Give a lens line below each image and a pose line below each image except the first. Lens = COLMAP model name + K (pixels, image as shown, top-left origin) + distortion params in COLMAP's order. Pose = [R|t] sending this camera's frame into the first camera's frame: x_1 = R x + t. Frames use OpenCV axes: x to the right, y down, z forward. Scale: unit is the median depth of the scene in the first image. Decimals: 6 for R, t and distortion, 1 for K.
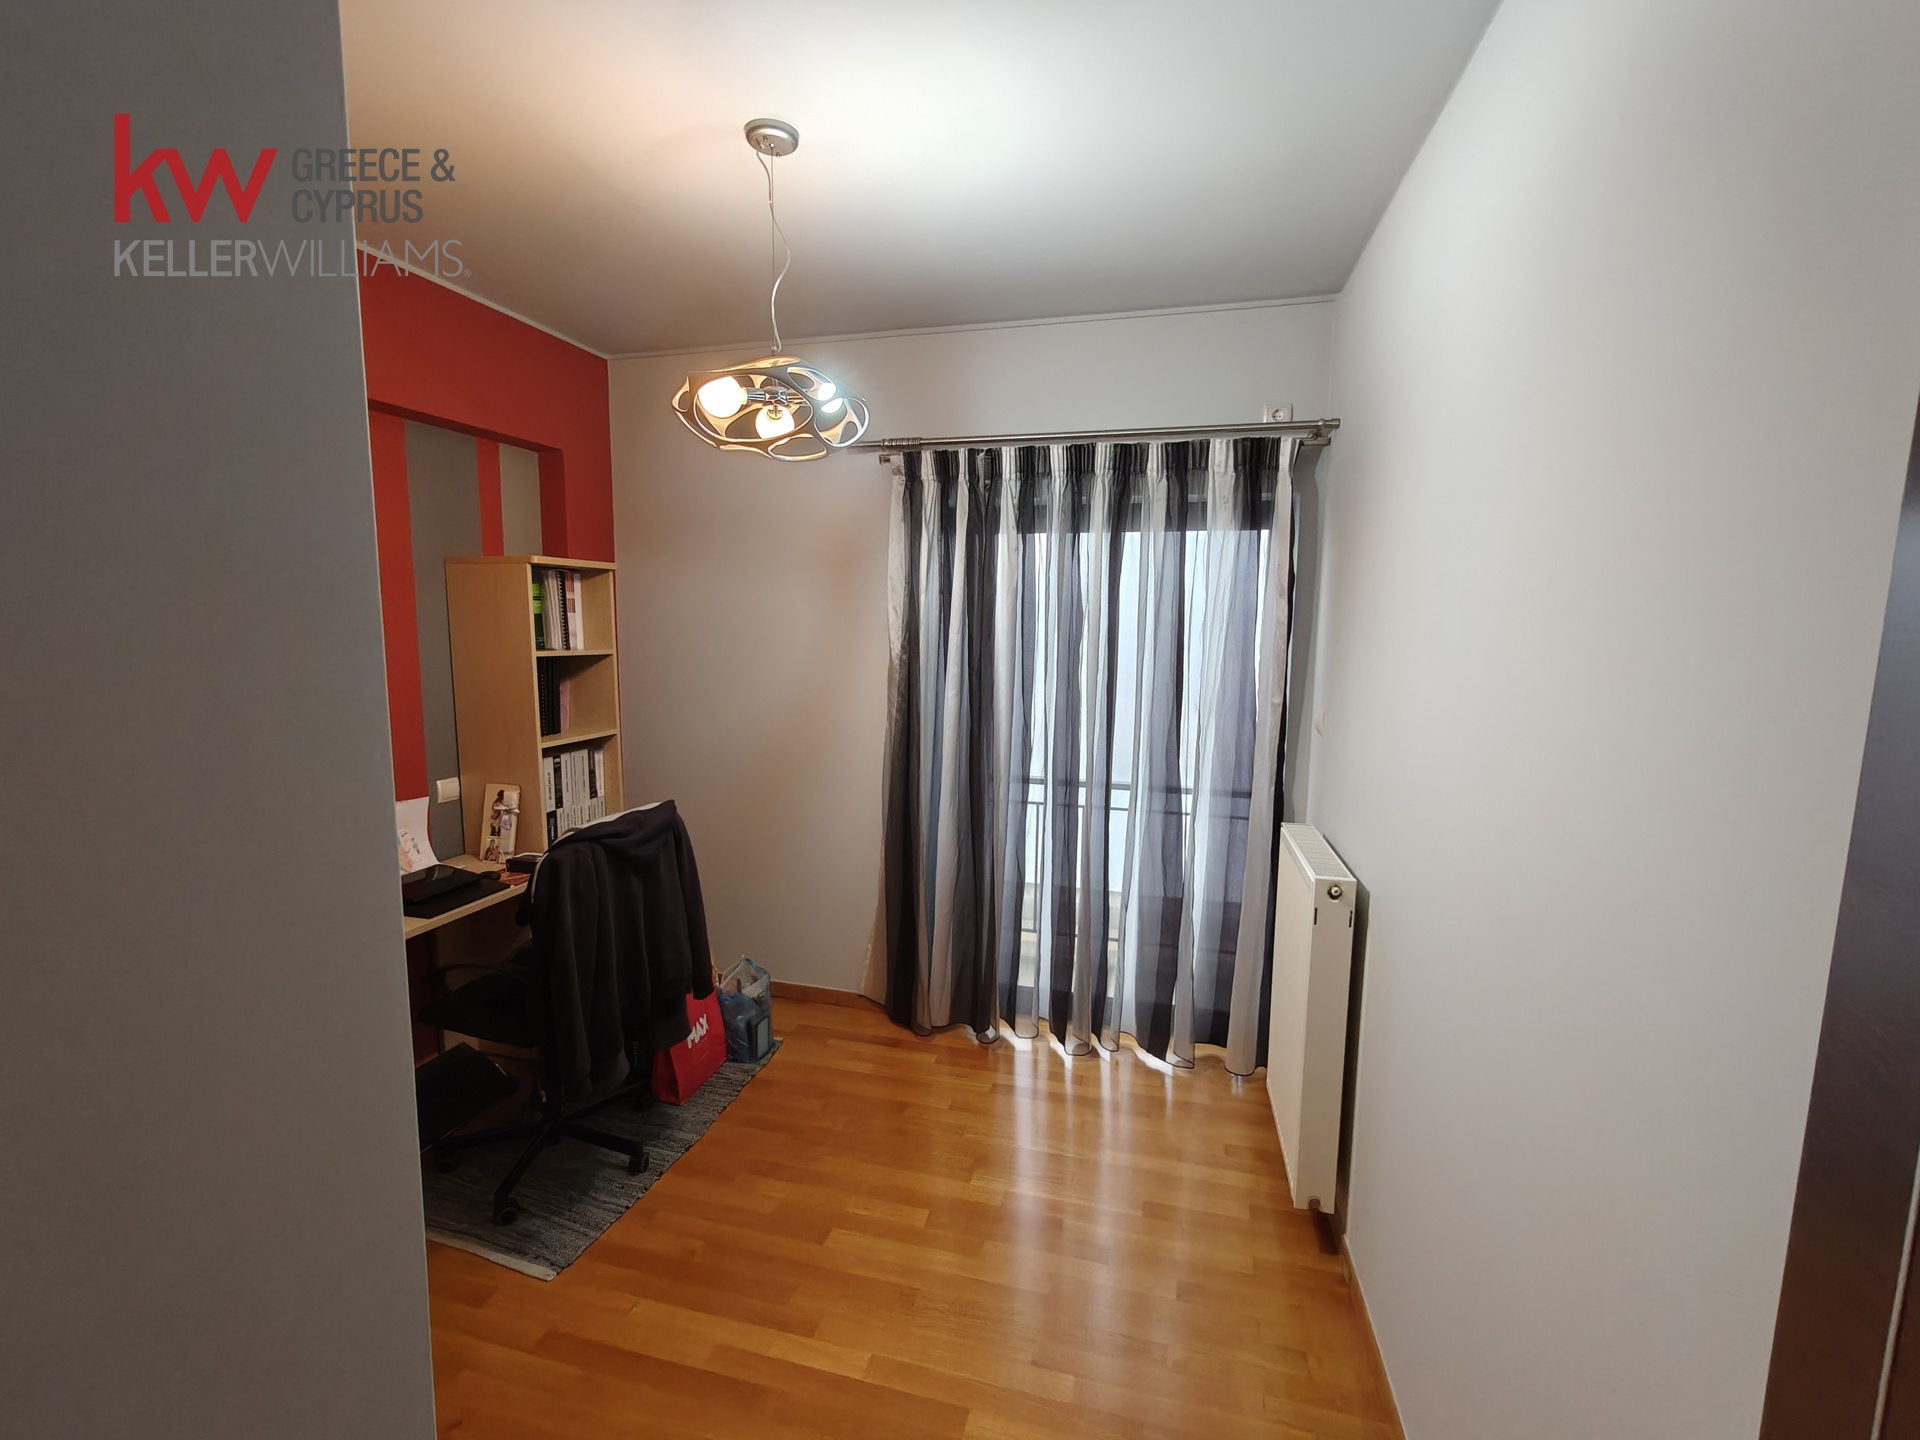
lens RADIAL K [[839.0, 0, 971.1], [0, 839.0, 720.4], [0, 0, 1]] dist [-0.001068, -0.000734]
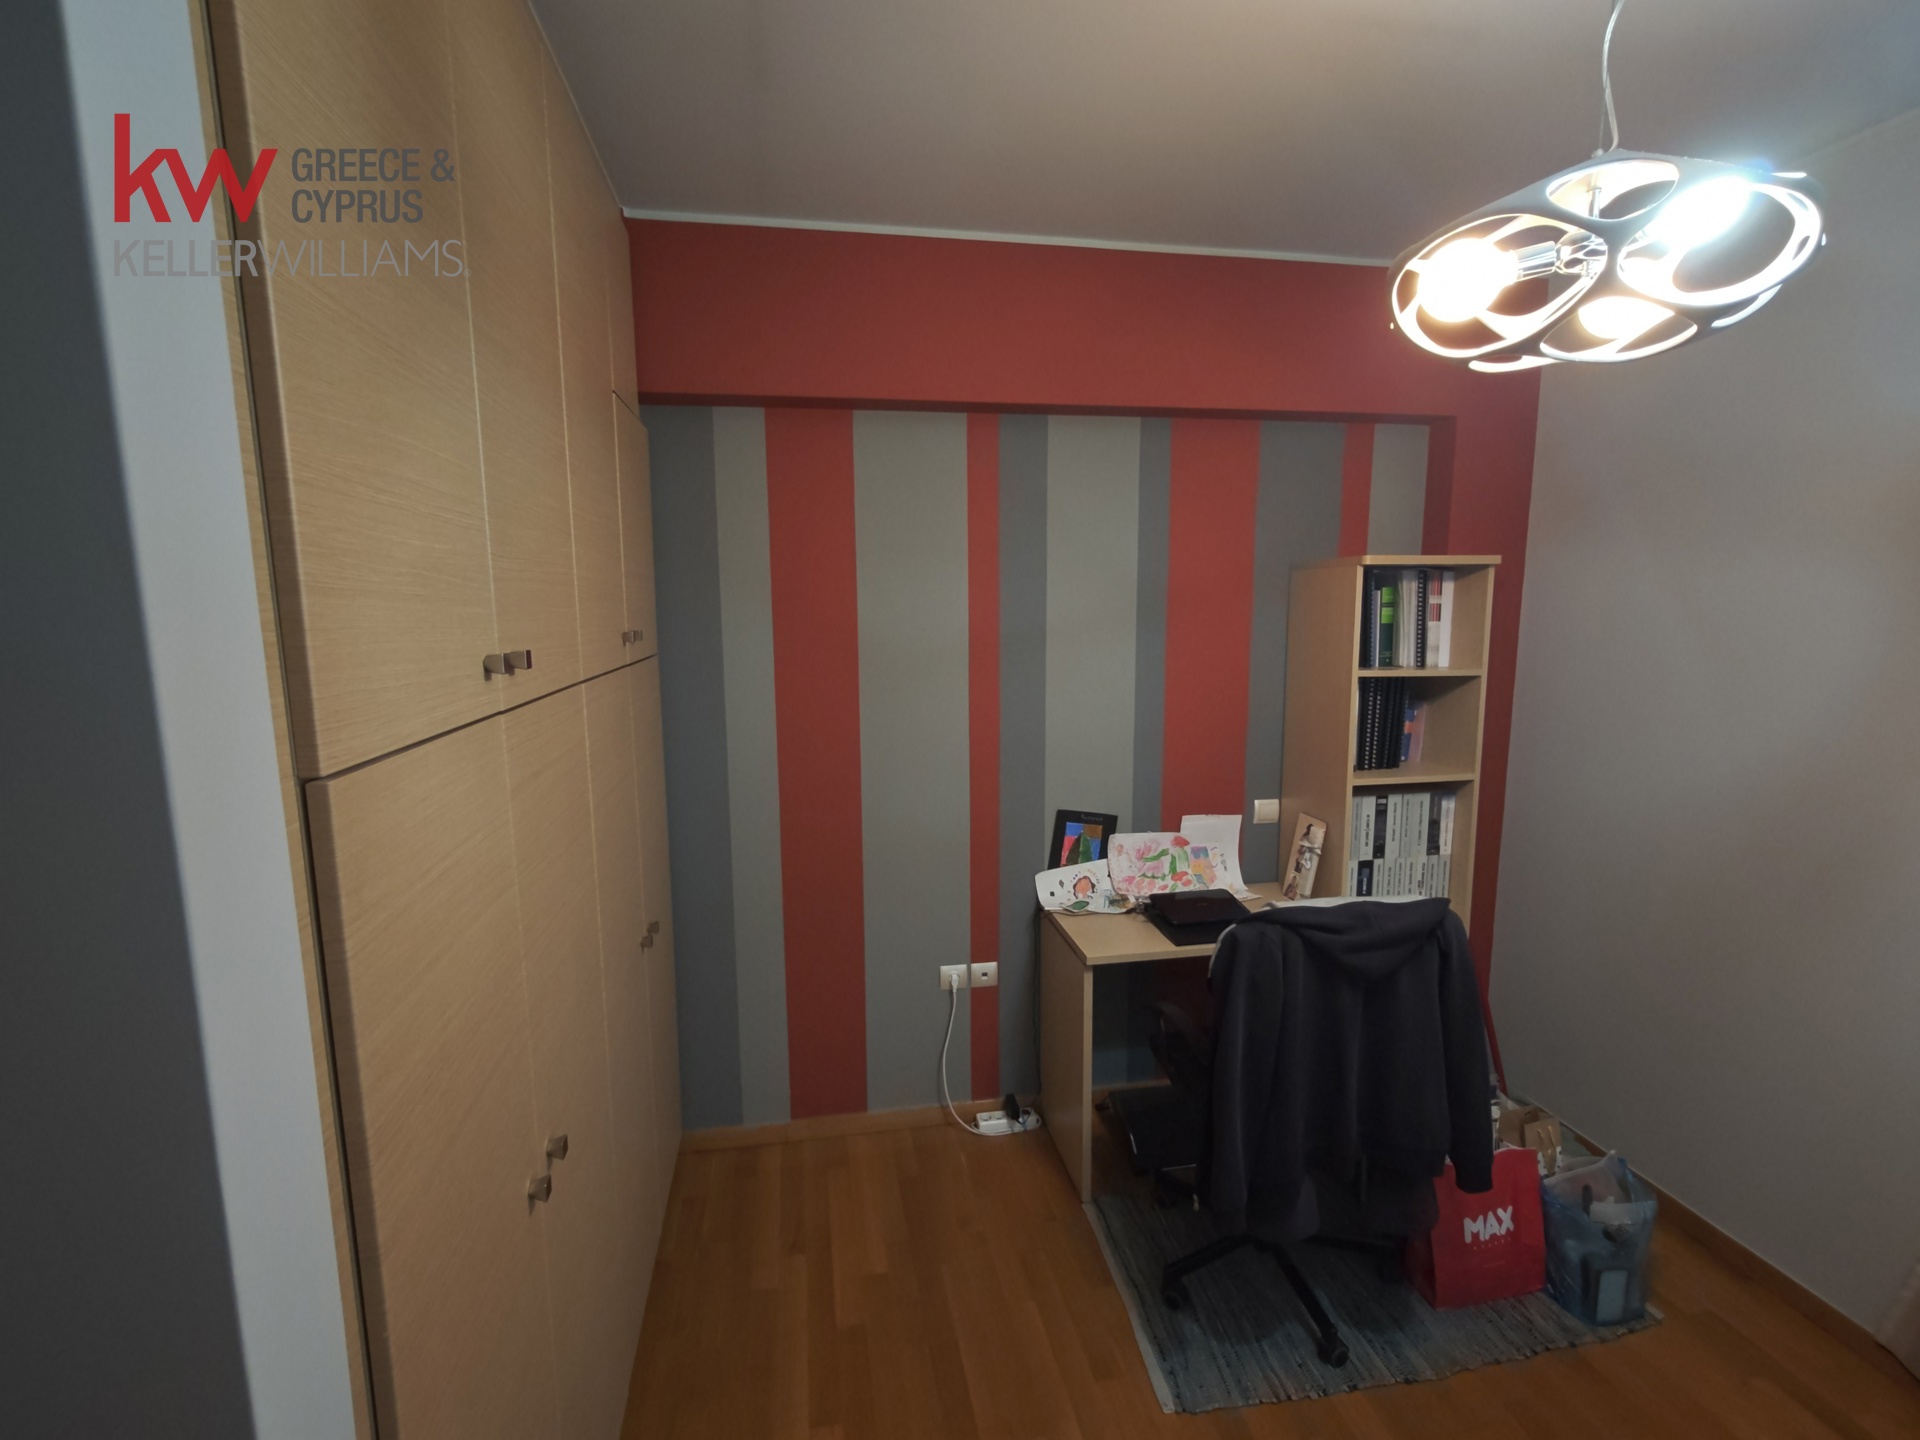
lens RADIAL K [[839.0, 0, 953.1], [0, 839.0, 725.9], [0, 0, 1]] dist [-0.001068, -0.000734]
pose [[0.421739, 0.112000, -0.899773, 0.063633], [-0.101771, 0.991918, 0.075769, -0.046206], [0.900988, 0.059616, 0.429729, 0.262335]]
